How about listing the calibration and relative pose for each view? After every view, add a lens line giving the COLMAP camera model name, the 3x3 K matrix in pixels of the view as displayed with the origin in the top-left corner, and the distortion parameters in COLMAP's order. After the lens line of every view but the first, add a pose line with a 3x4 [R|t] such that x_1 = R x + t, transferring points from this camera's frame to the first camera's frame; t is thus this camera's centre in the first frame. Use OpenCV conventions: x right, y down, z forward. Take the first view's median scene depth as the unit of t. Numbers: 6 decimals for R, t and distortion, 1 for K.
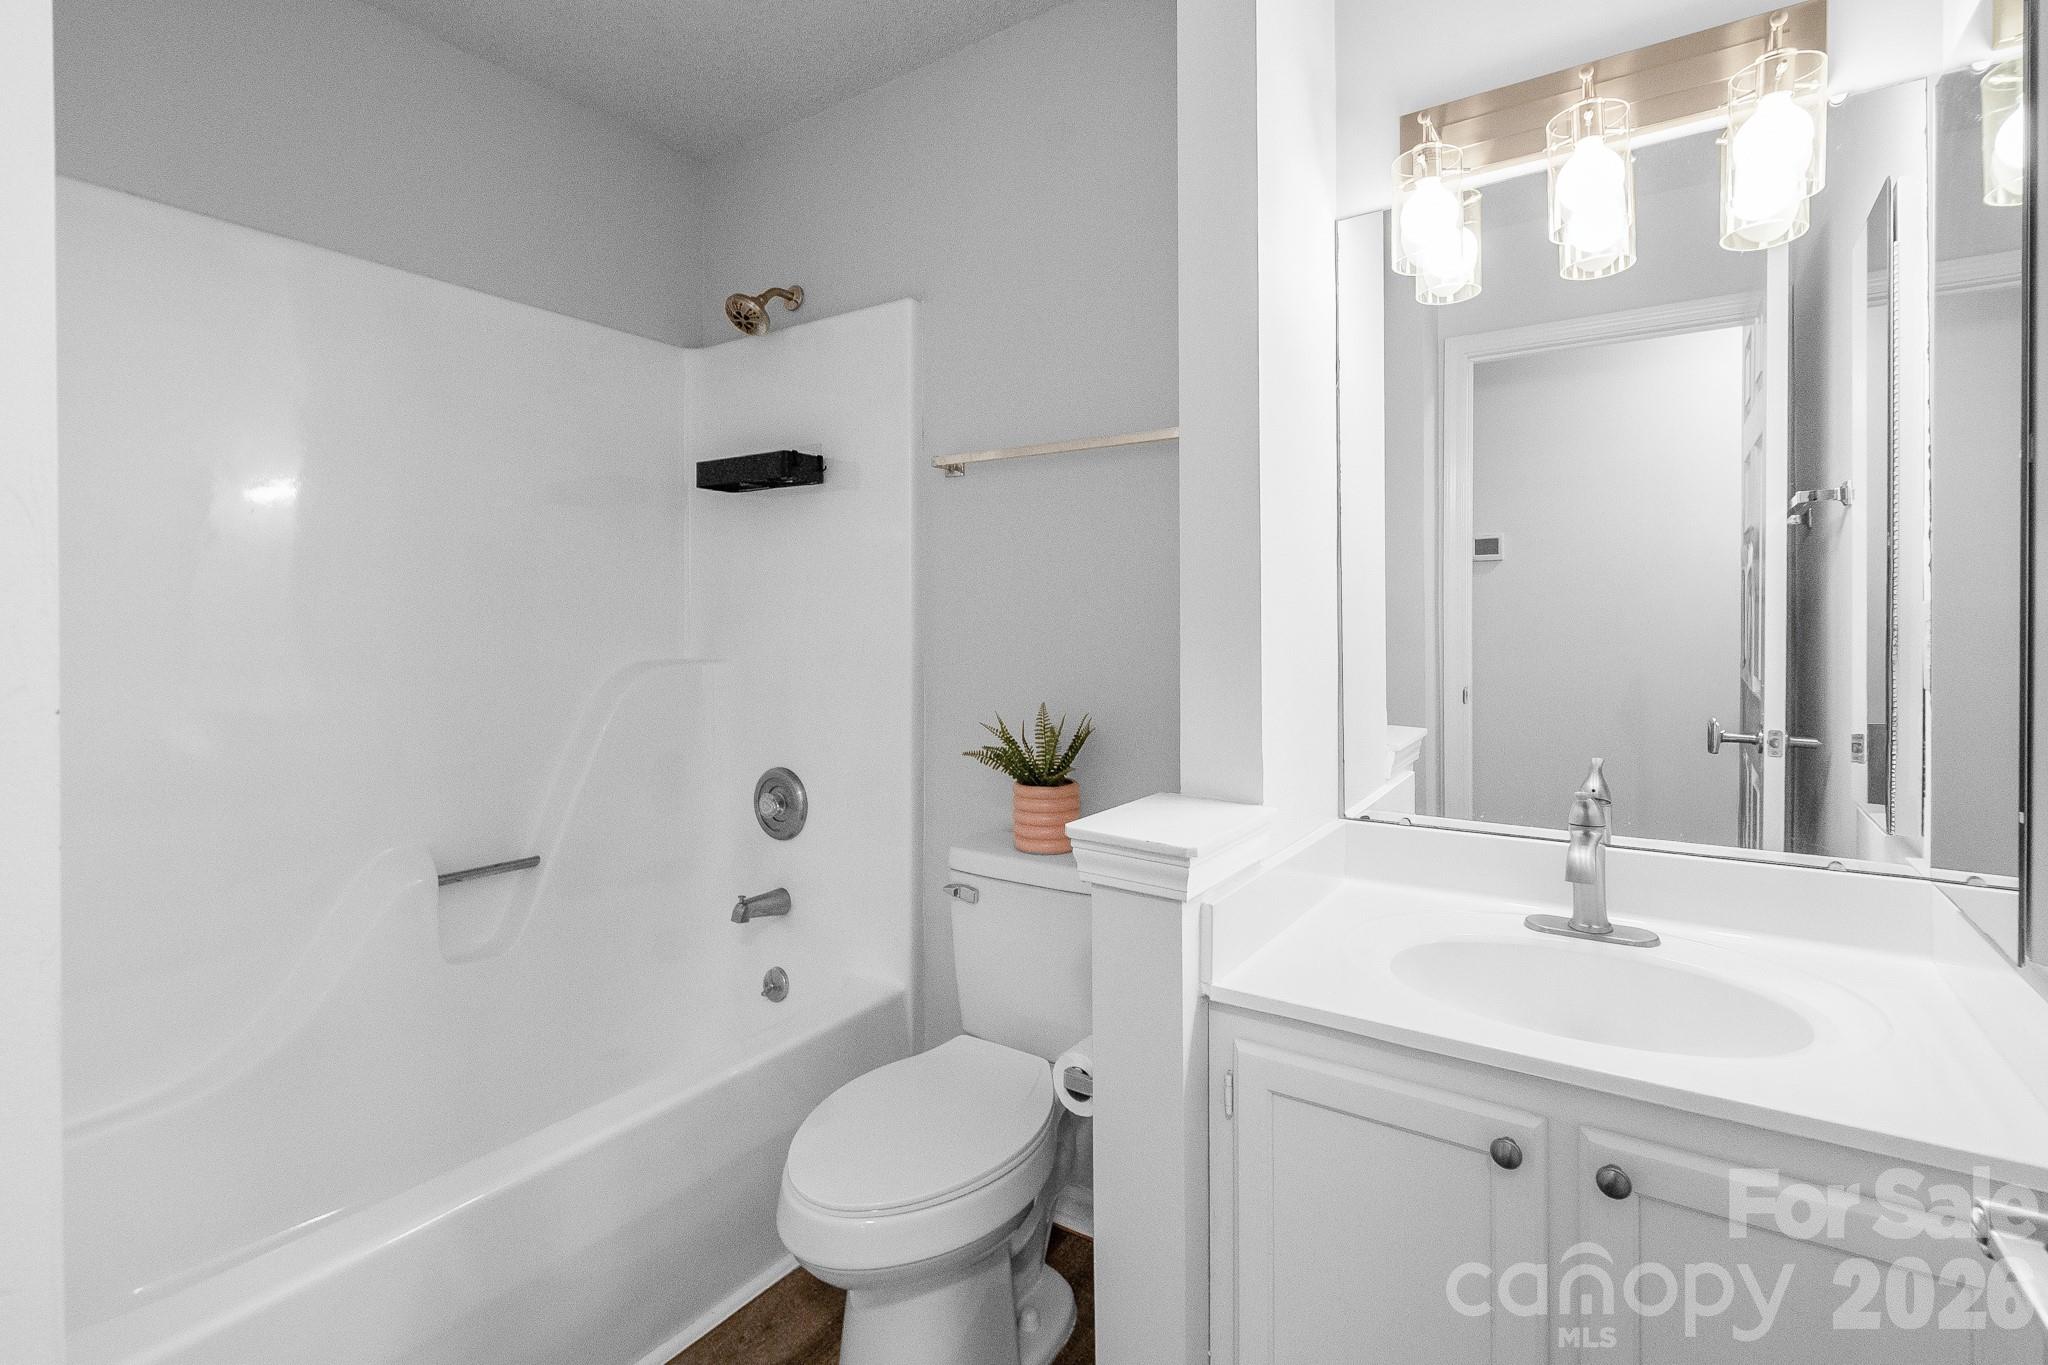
lens RADIAL K [[941.8, 0, 1034.8], [0, 941.8, 630.3], [0, 0, 1]] dist [0.002086, 0.000134]
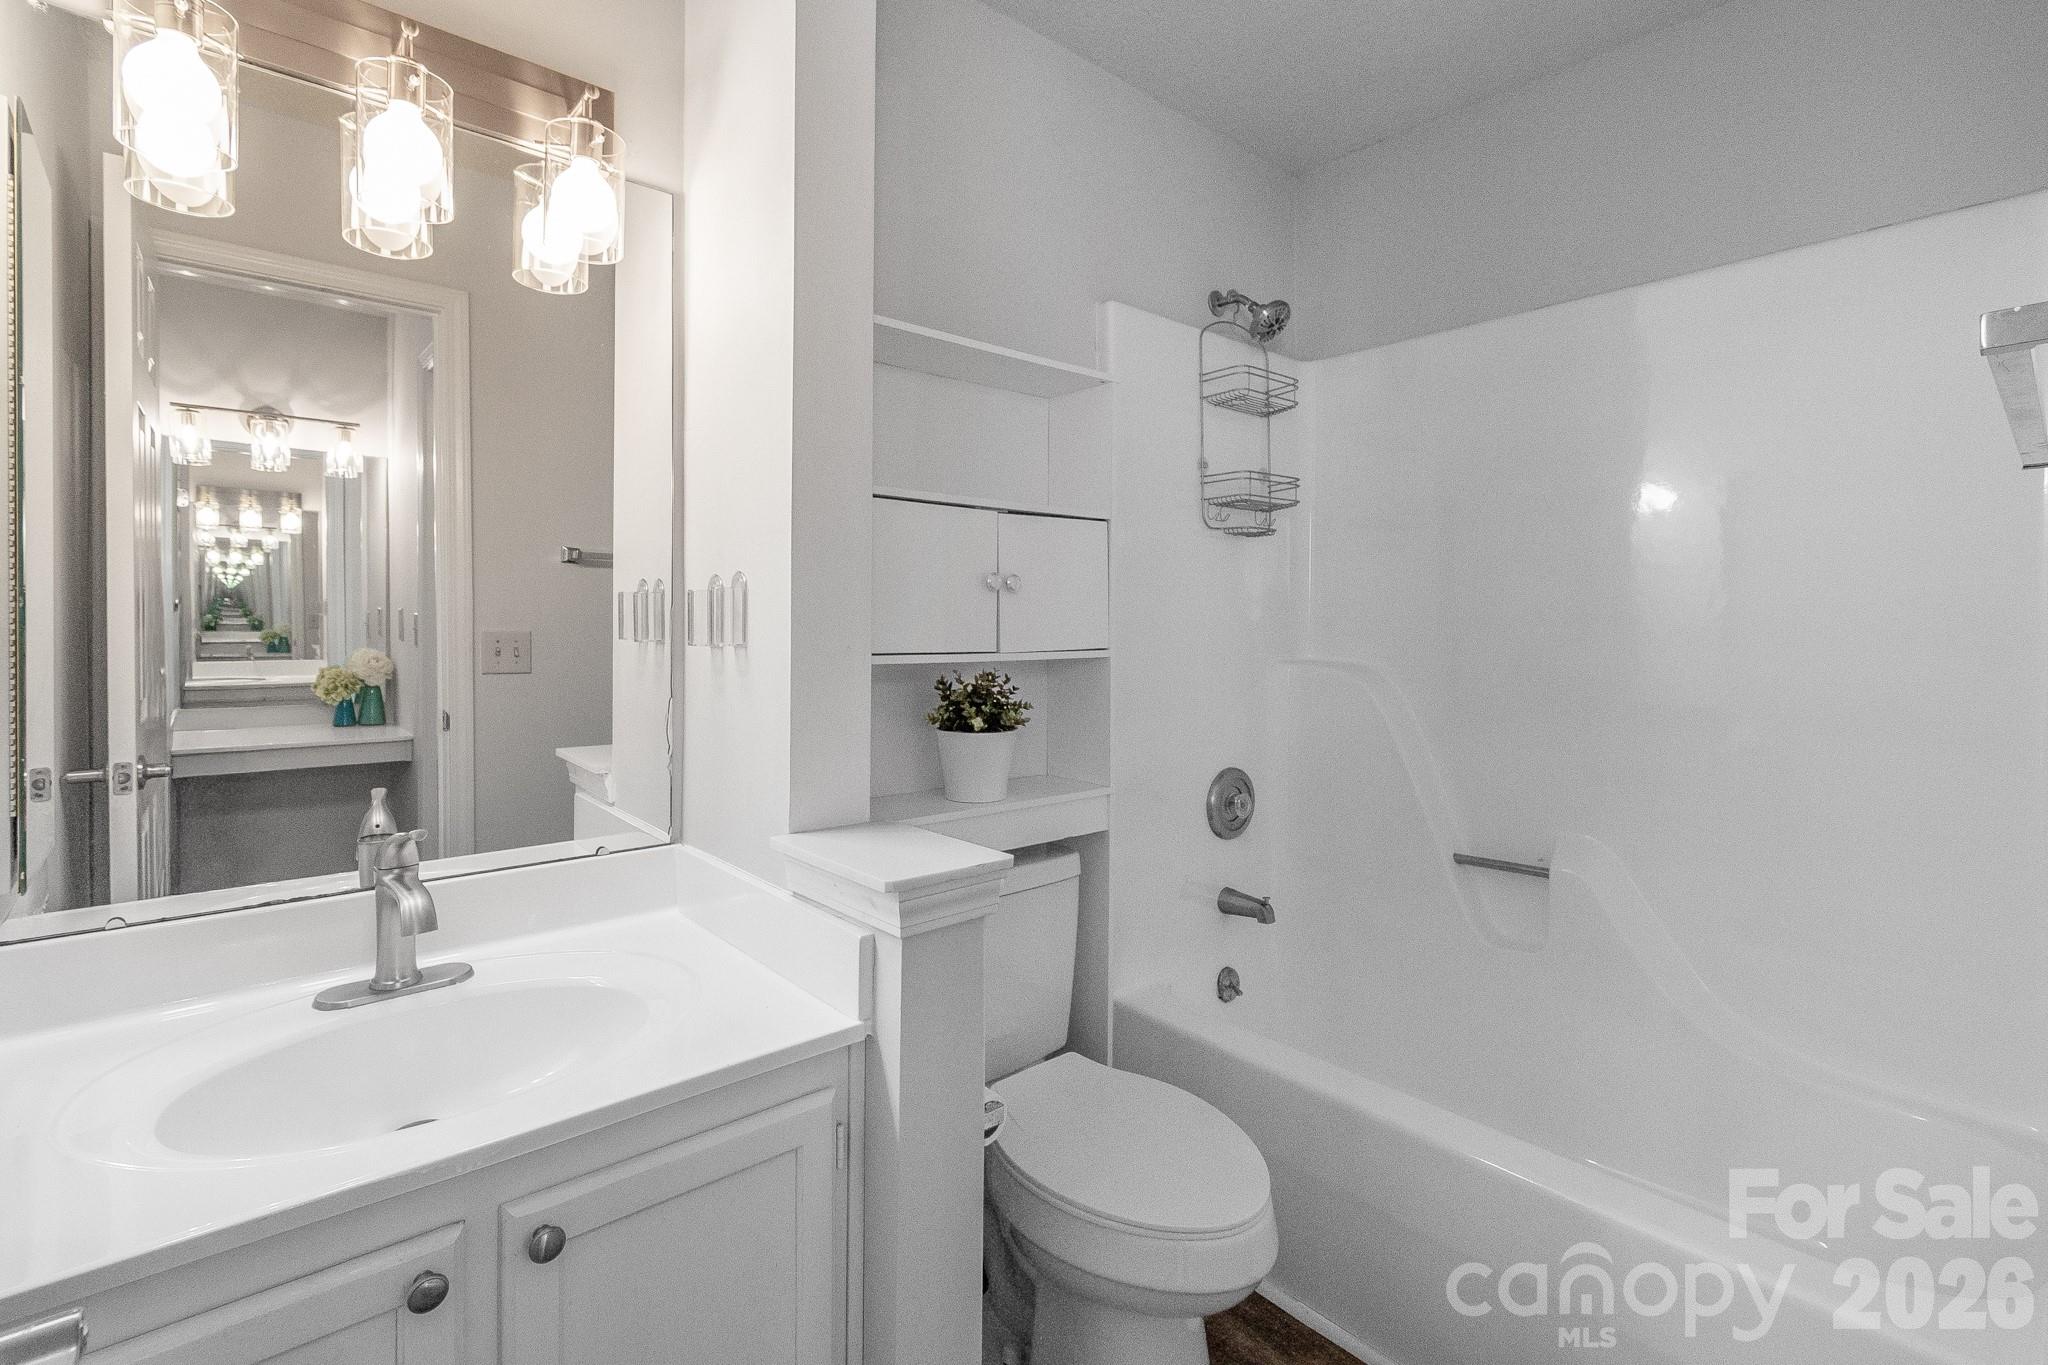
lens RADIAL K [[941.8, 0, 1034.8], [0, 941.8, 630.3], [0, 0, 1]] dist [0.002086, 0.000134]
pose [[0.273174, -0.008836, 0.961924, -0.114633], [-0.003736, 0.999941, 0.010246, -0.033552], [-0.961957, -0.006393, 0.273125, 0.184249]]
